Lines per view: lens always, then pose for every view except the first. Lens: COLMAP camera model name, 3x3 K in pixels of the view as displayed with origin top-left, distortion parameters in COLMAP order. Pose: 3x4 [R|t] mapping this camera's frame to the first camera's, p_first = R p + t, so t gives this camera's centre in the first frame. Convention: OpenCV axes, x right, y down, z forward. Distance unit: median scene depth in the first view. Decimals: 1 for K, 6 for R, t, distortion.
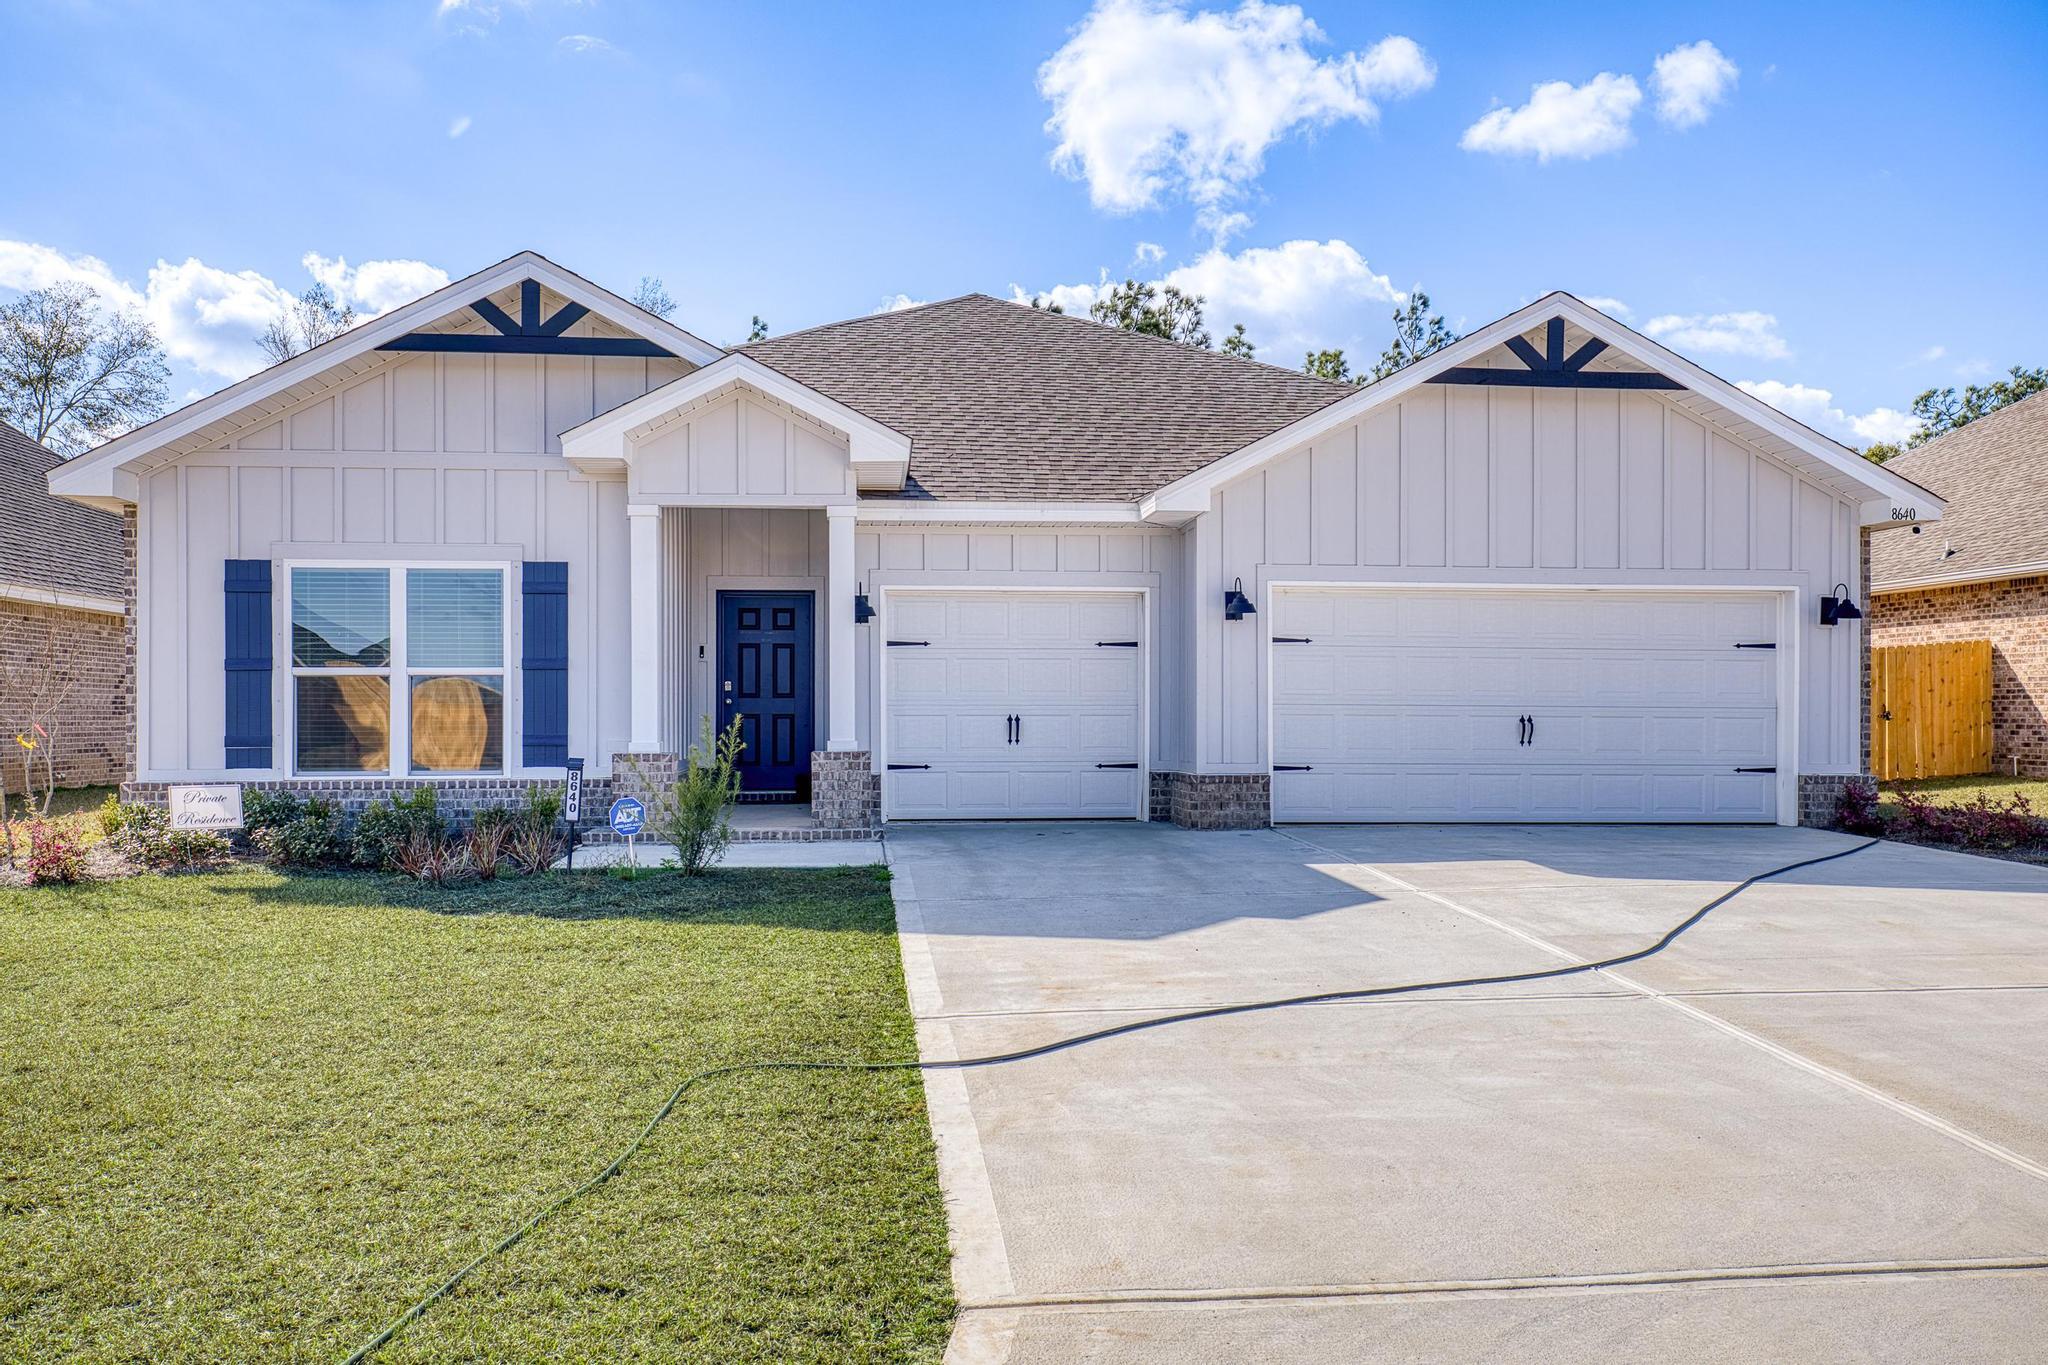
lens RADIAL K [[1585.9, 0, 1042.5], [0, 1585.9, 705.0], [0, 0, 1]] dist [0.004945, 0.005767]
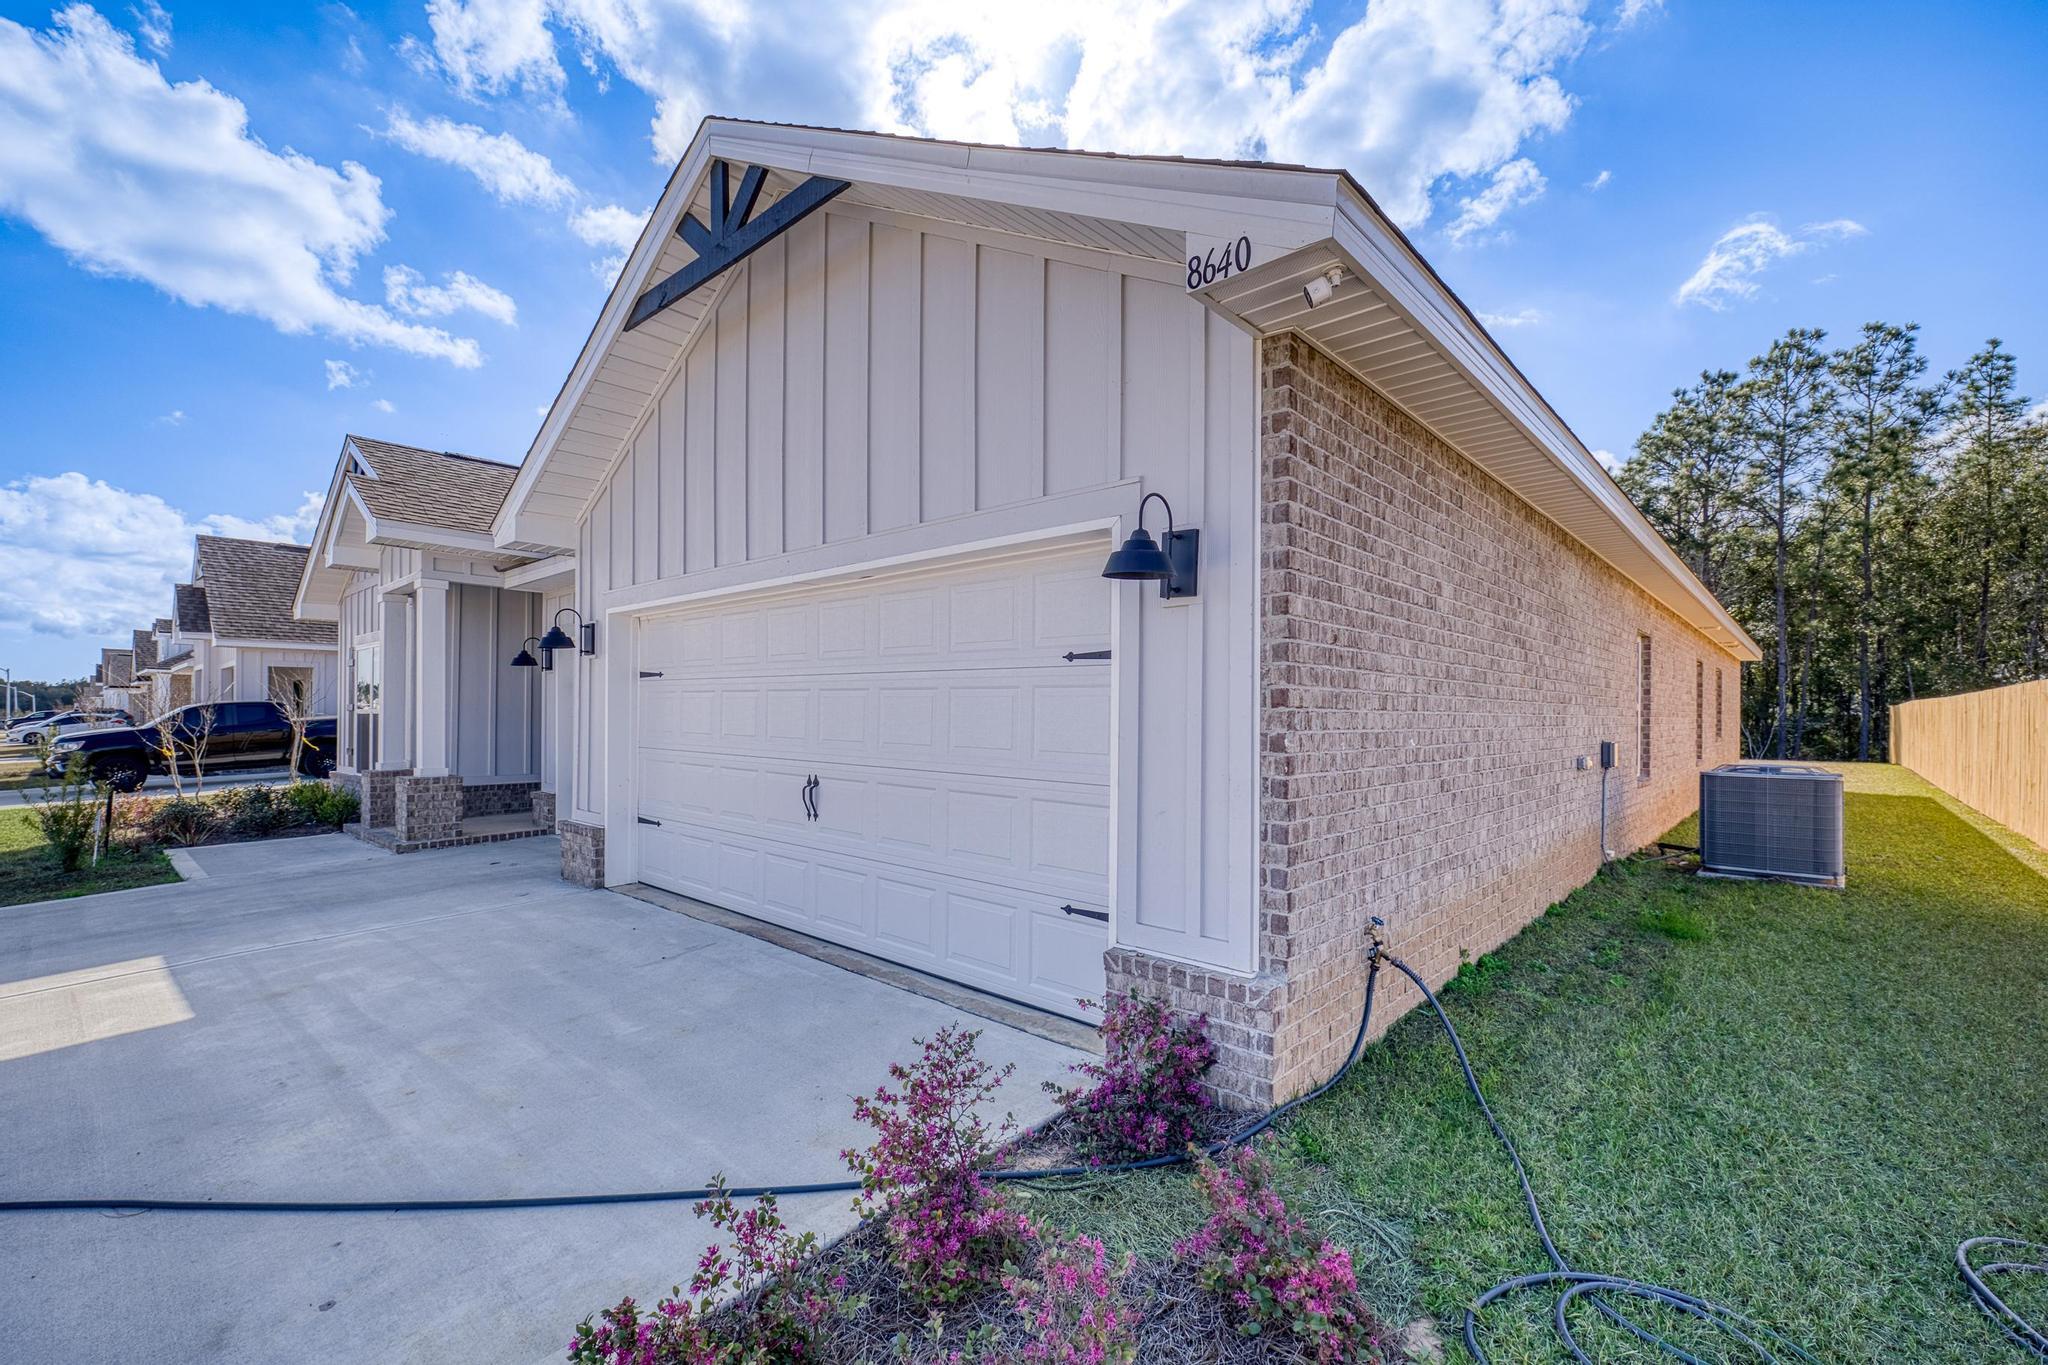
lens RADIAL K [[876.9, 0, 1035.6], [0, 876.9, 700.1], [0, 0, 1]] dist [0.019472, 0.002427]
pose [[0.689811, -0.007415, -0.723951, 0.627619], [0.003206, 0.999969, -0.007188, -0.021820], [0.723982, 0.002637, 0.689814, 0.805056]]
